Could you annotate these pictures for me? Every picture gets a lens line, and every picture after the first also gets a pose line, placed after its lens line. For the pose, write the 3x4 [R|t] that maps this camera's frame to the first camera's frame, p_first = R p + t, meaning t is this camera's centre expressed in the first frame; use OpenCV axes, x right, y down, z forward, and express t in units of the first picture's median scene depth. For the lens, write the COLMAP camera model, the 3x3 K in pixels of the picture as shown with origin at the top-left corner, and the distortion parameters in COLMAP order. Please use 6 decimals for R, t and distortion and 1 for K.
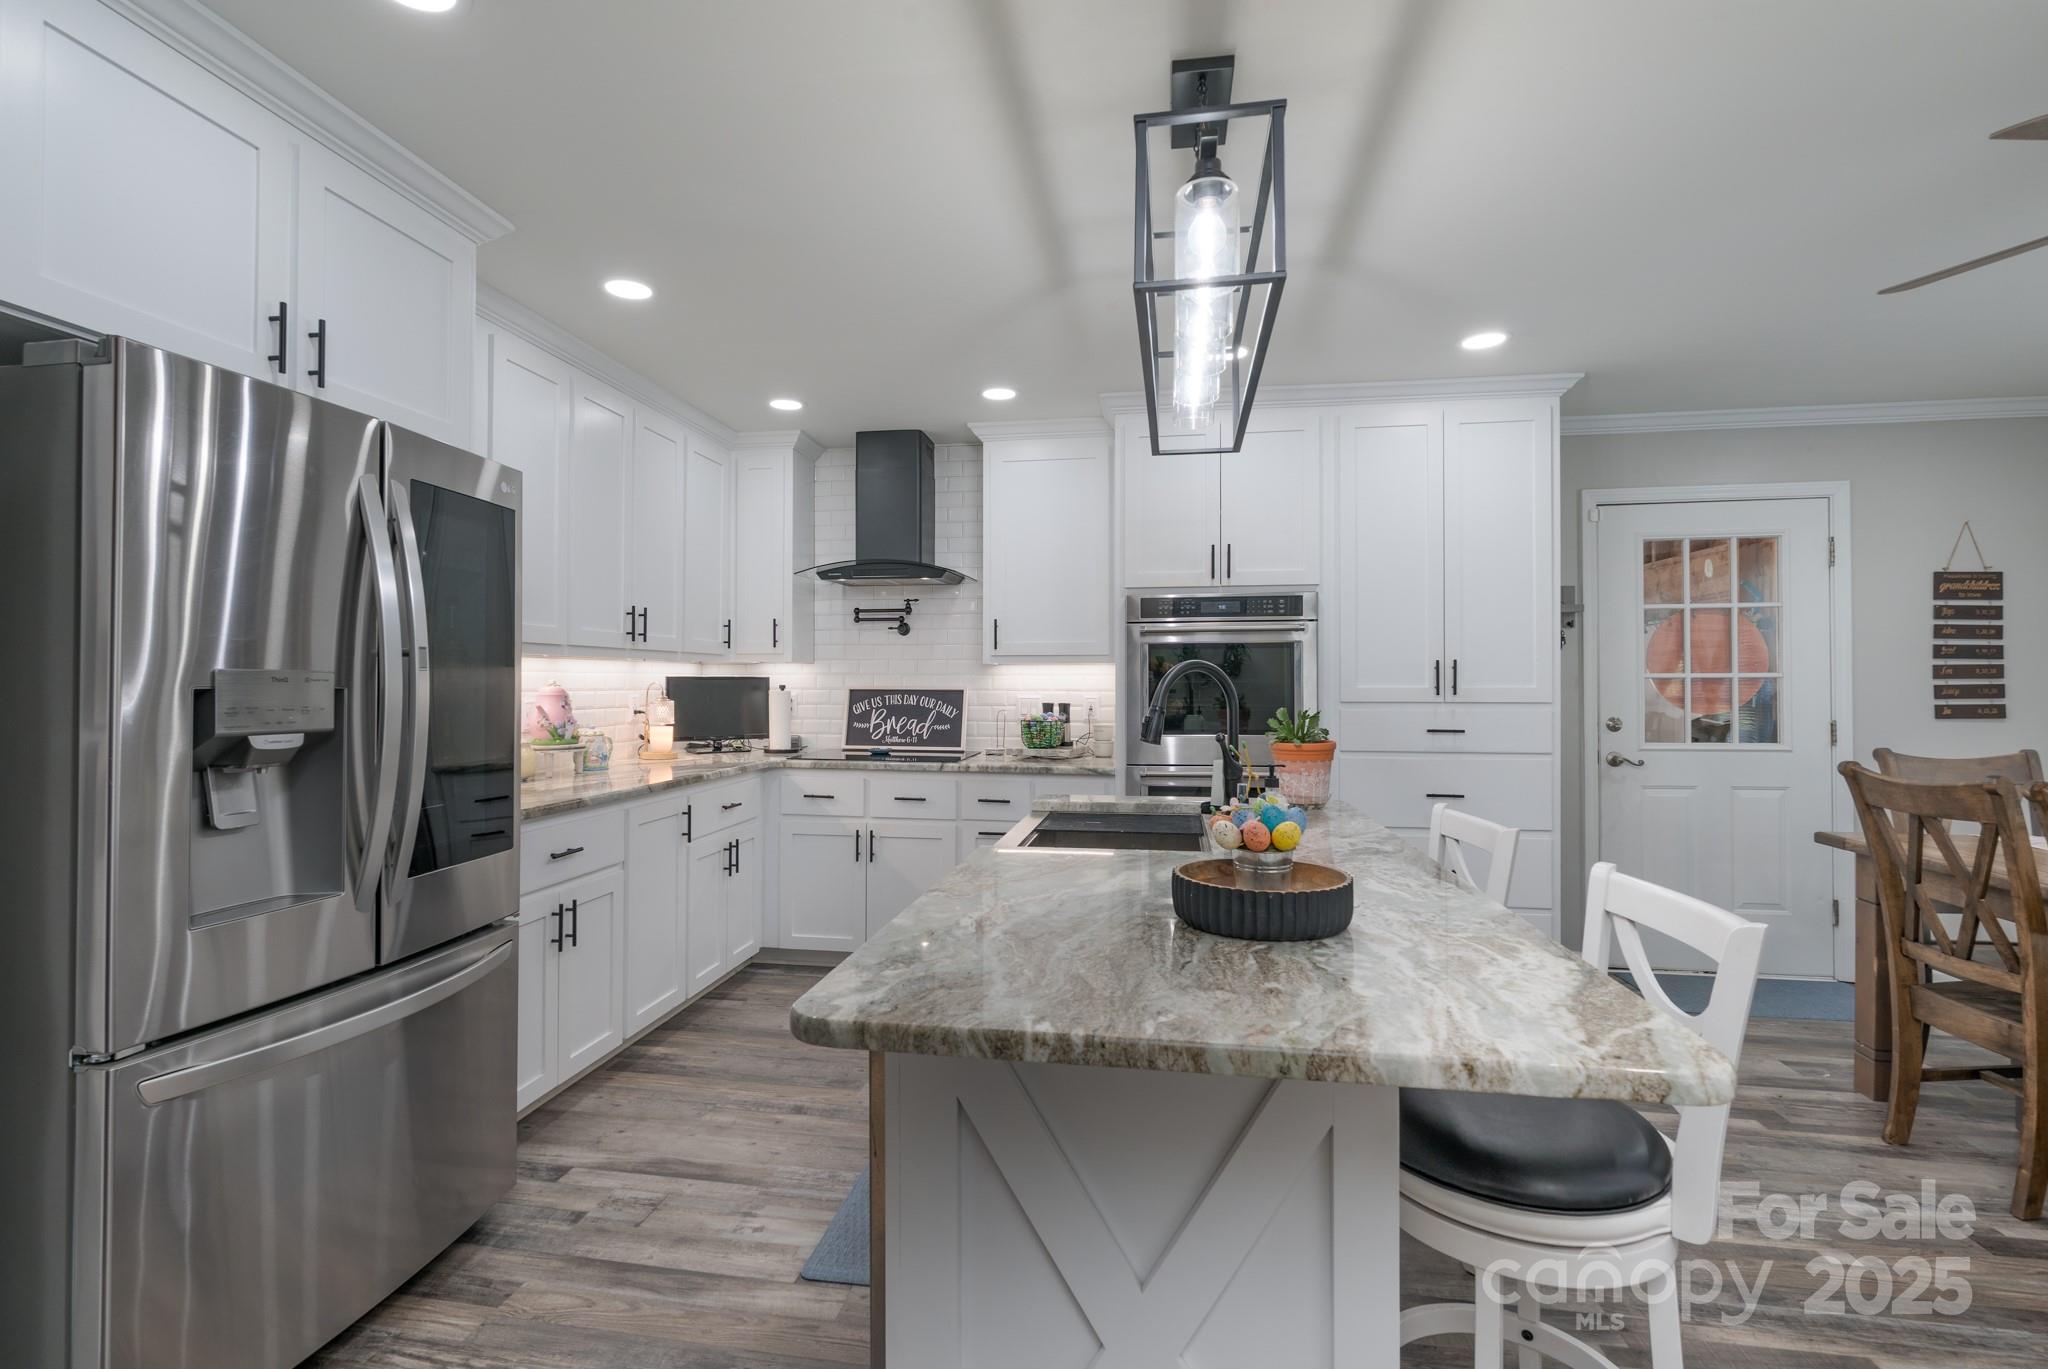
lens RADIAL K [[937.0, 0, 1005.1], [0, 937.0, 673.6], [0, 0, 1]] dist [-0.002744, 0.000116]
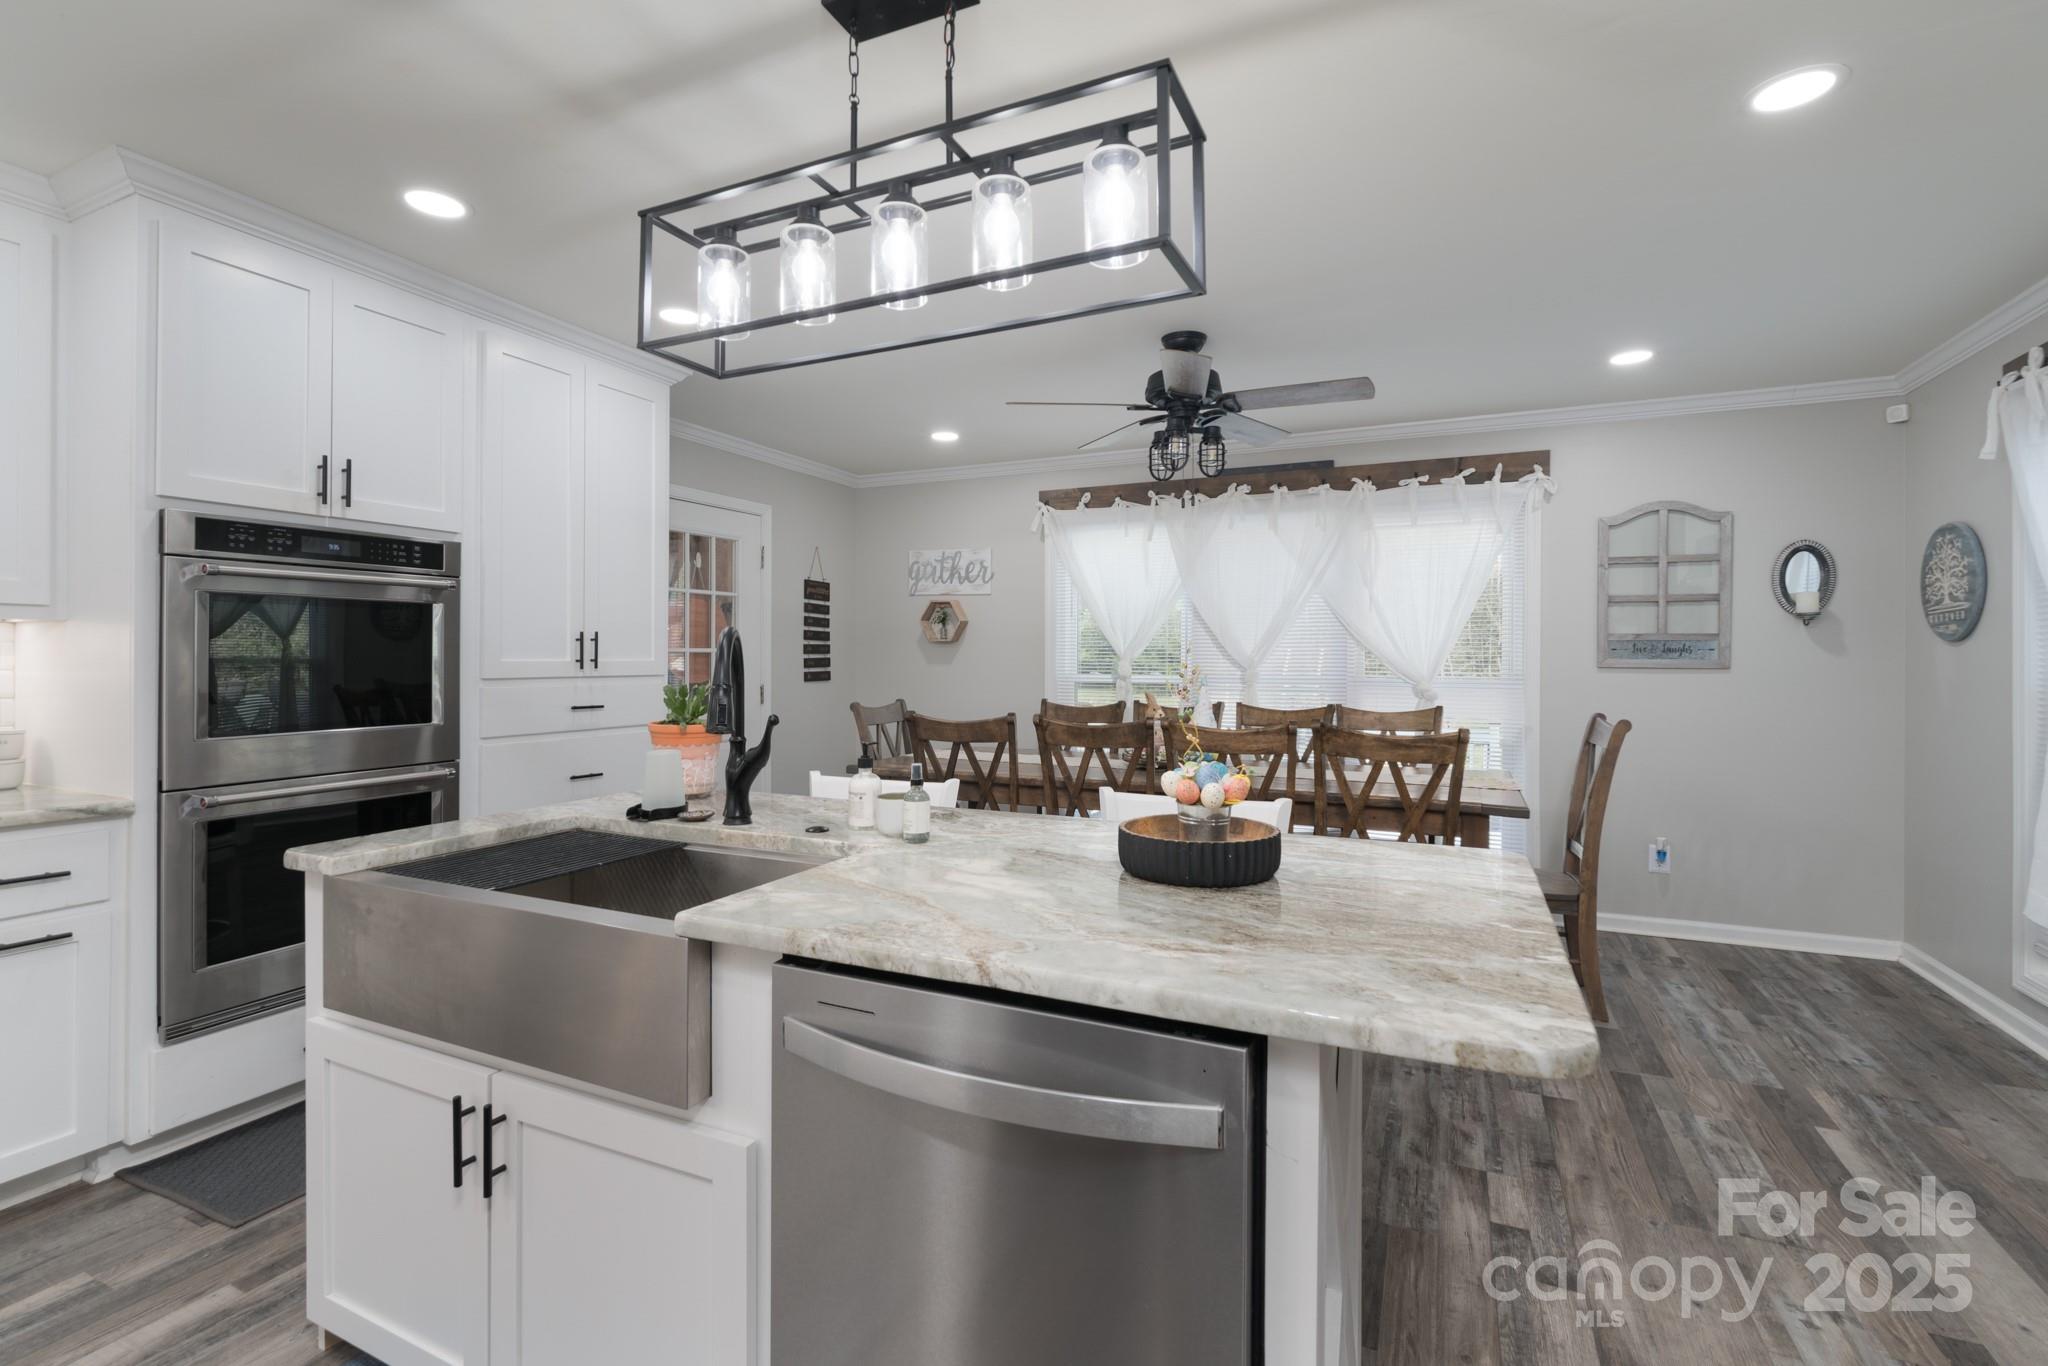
lens RADIAL K [[924.4, 0, 1010.5], [0, 924.4, 659.5], [0, 0, 1]] dist [-0.001727, 0.000370]
pose [[0.267447, -0.001493, 0.963572, -0.286689], [-0.010677, 0.999933, 0.004513, 0.004510], [-0.963514, -0.011495, 0.267413, 0.317242]]
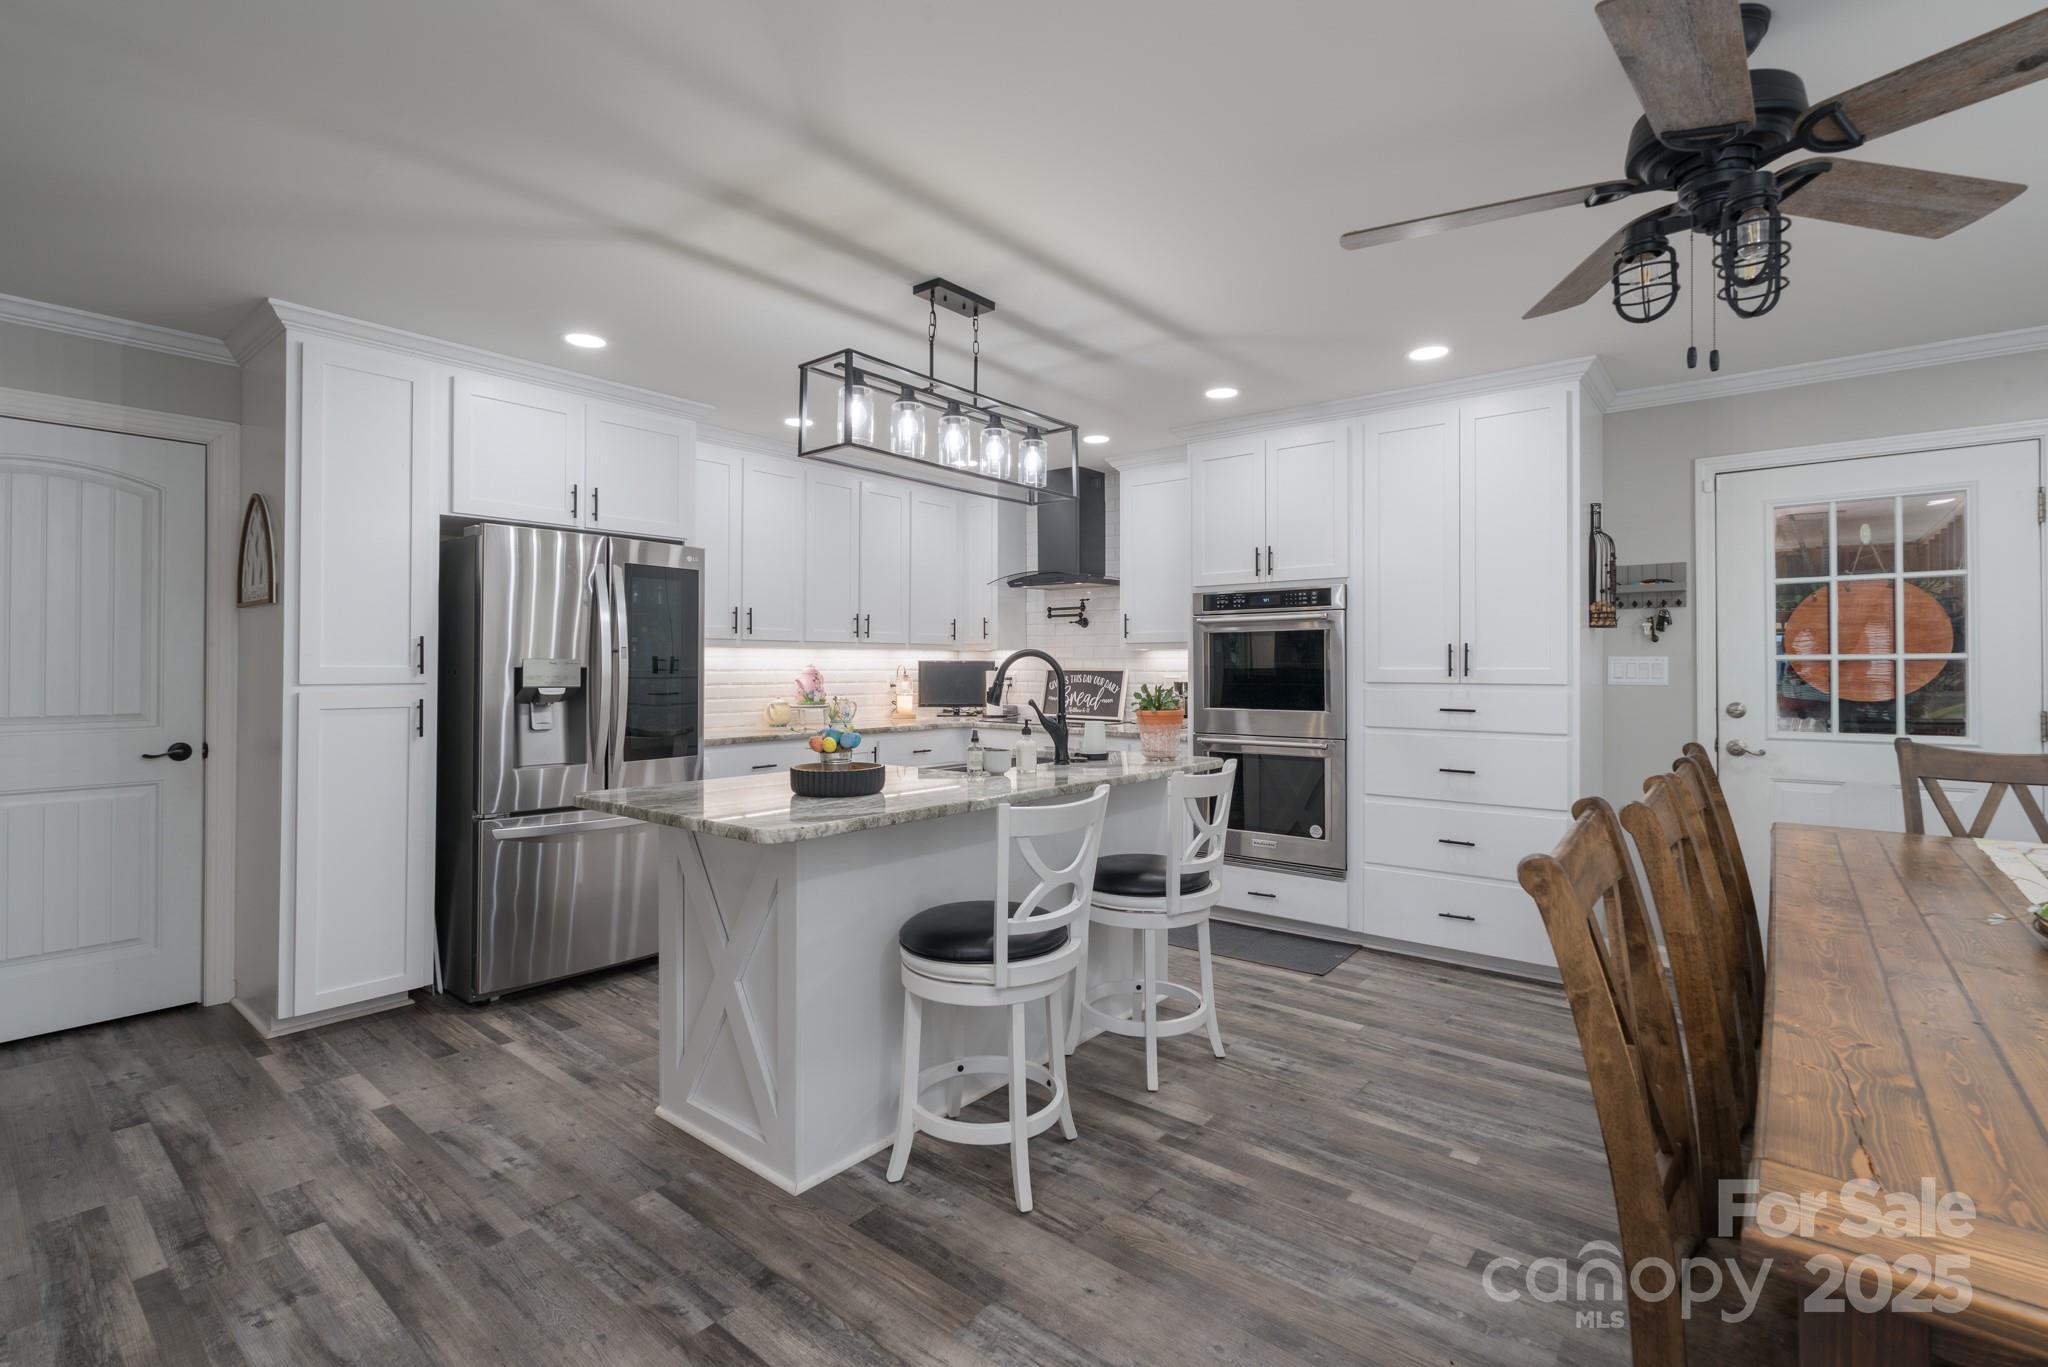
lens RADIAL K [[929.2, 0, 1027.4], [0, 929.2, 657.4], [0, 0, 1]] dist [-0.003777, -0.000245]
pose [[0.870567, -0.003916, -0.492034, 0.521790], [0.004128, 0.999991, -0.000656, -0.000242], [0.492033, -0.001460, 0.870575, -0.146882]]
